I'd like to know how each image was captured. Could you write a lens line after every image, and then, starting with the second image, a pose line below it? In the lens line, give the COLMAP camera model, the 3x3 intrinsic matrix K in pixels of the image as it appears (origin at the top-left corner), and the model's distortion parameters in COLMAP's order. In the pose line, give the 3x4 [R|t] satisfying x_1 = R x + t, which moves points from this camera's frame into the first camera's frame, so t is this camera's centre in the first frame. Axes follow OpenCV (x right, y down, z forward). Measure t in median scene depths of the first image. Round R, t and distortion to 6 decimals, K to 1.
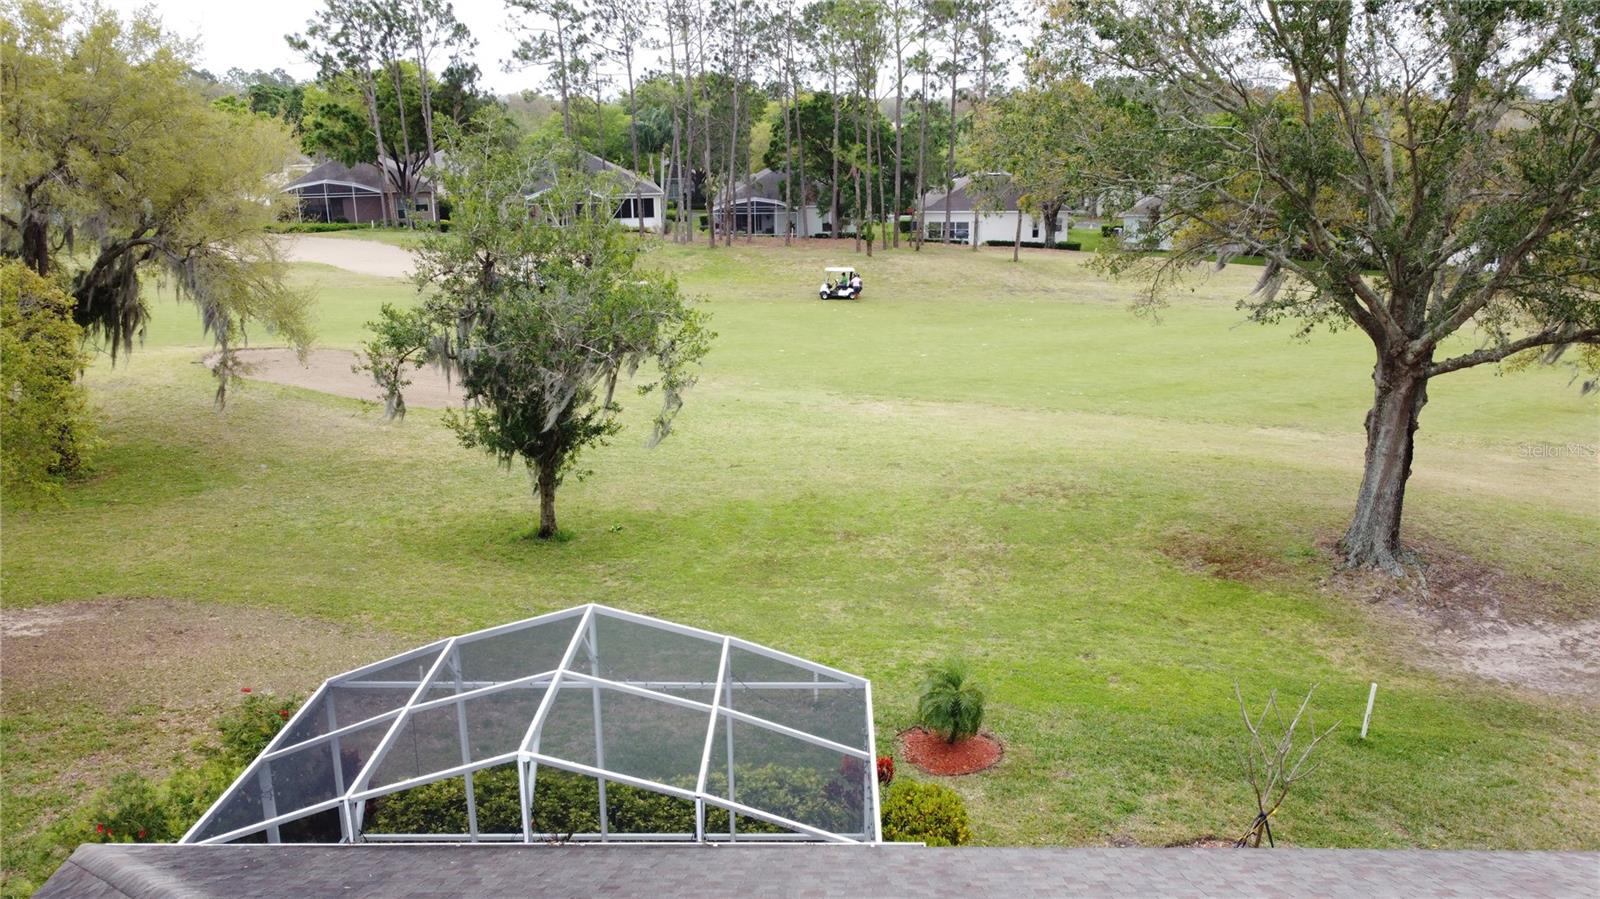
lens RADIAL K [[1188.6, 0, 807.8], [0, 1188.6, 449.8], [0, 0, 1]] dist [-0.008999, -0.004124]
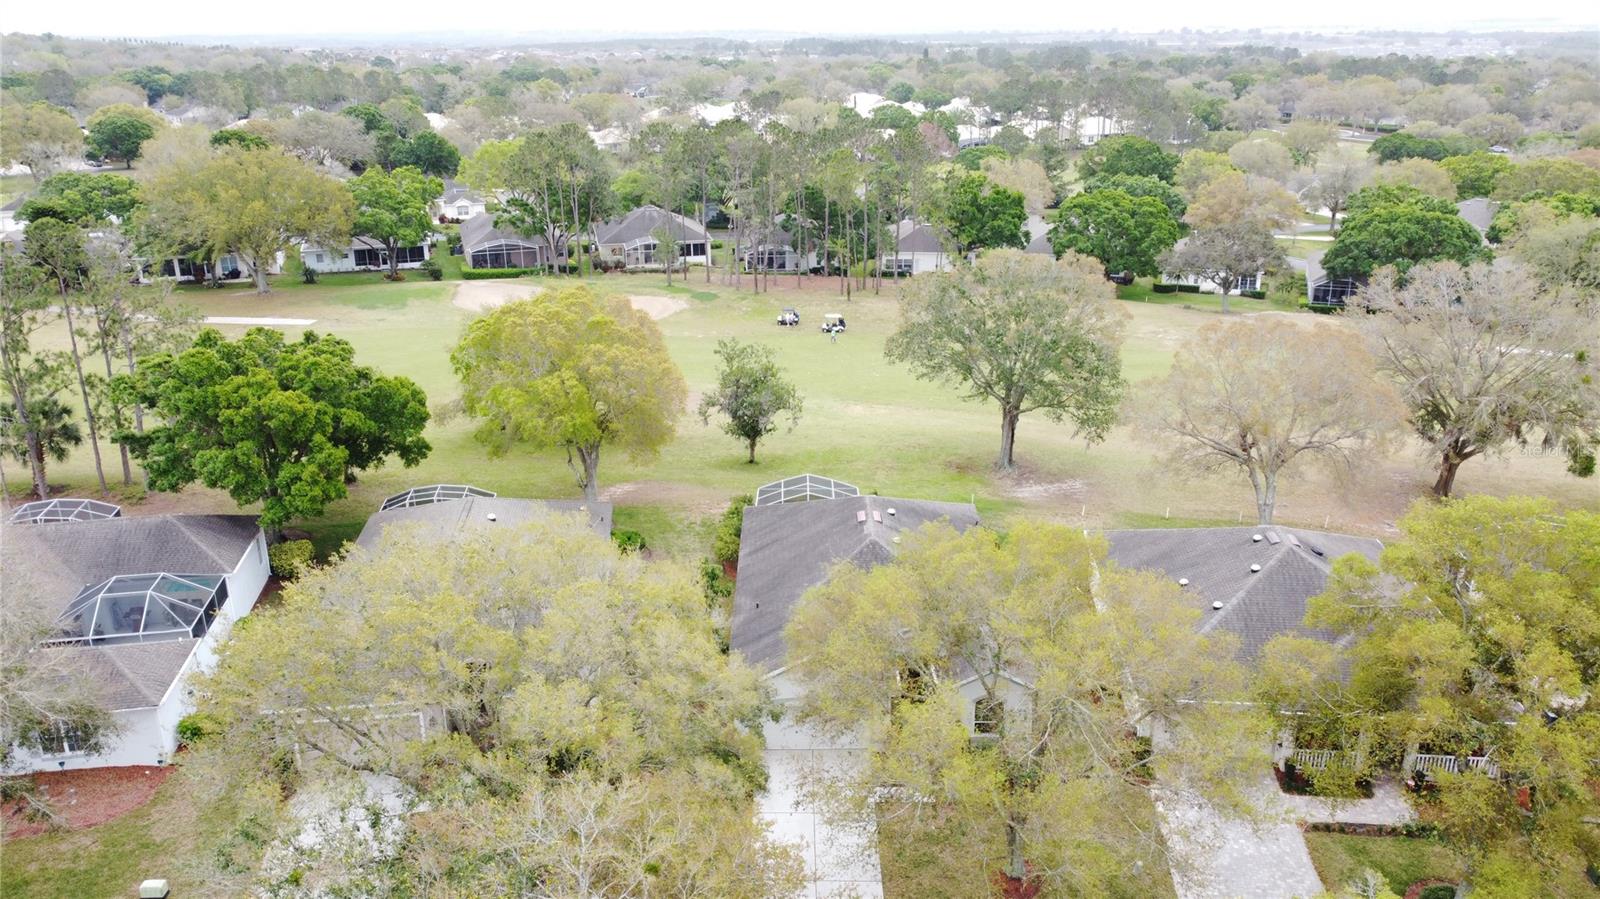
lens RADIAL K [[1188.6, 0, 806.1], [0, 1188.6, 443.2], [0, 0, 1]] dist [-0.008999, -0.004124]
pose [[0.999746, -0.010149, 0.020110, -0.142195], [0.009013, 0.998401, 0.055809, -0.155719], [-0.020644, -0.055613, 0.998239, -2.177781]]
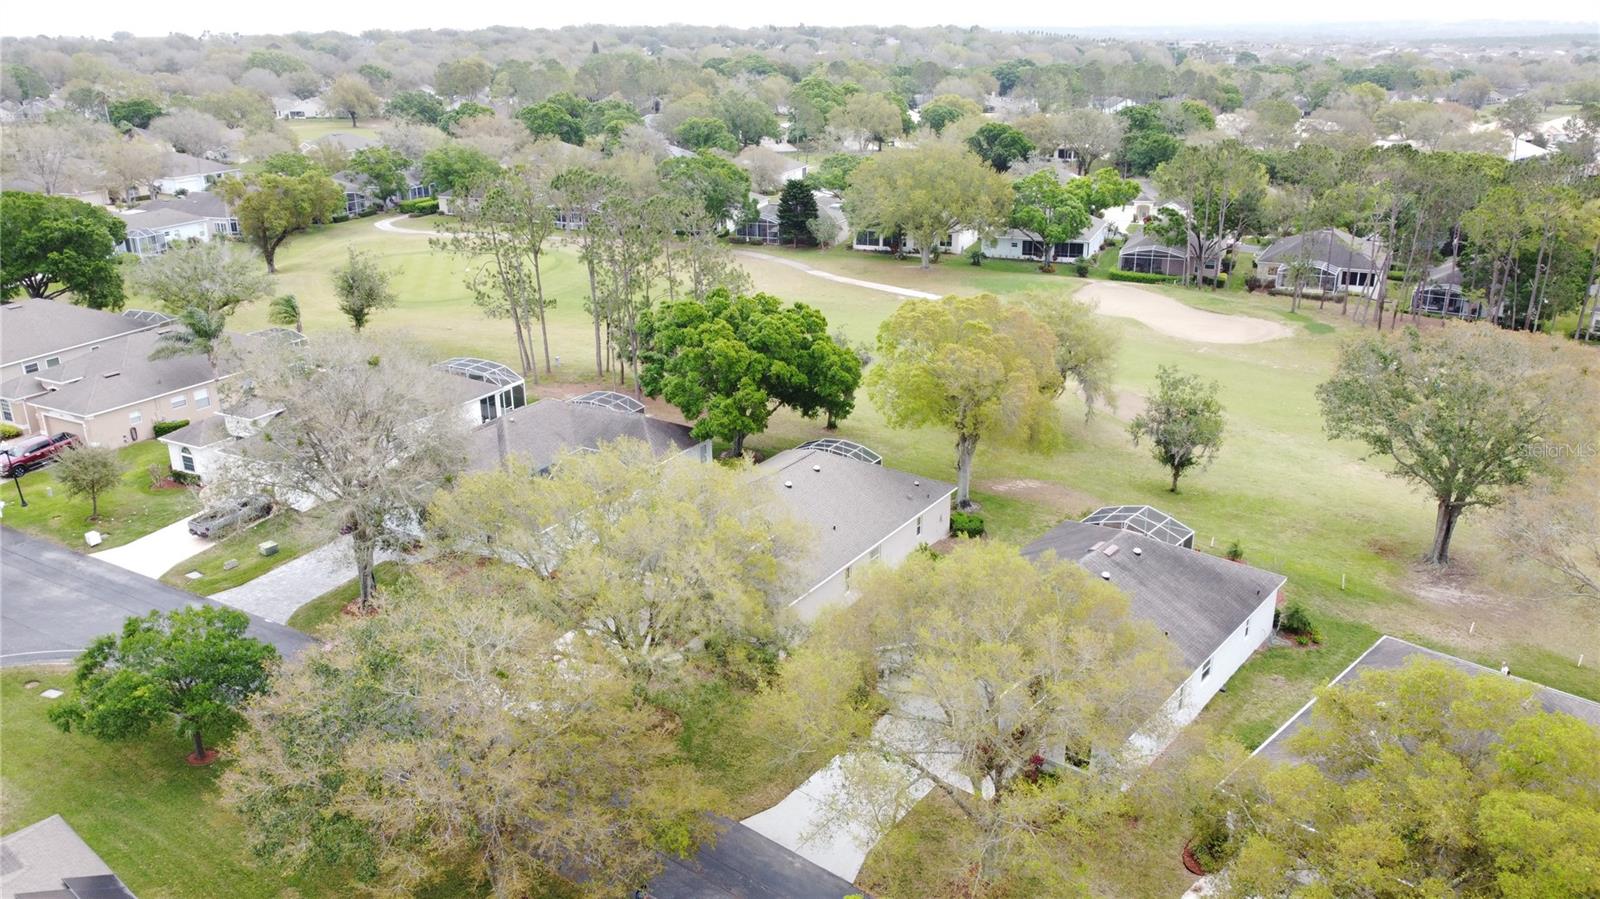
lens RADIAL K [[1188.6, 0, 805.3], [0, 1188.6, 465.9], [0, 0, 1]] dist [-0.008999, -0.004124]
pose [[0.780712, 0.210475, -0.588379, 0.876429], [-0.163635, 0.977573, 0.132573, -0.257637], [0.603086, -0.007222, 0.797643, -2.148759]]
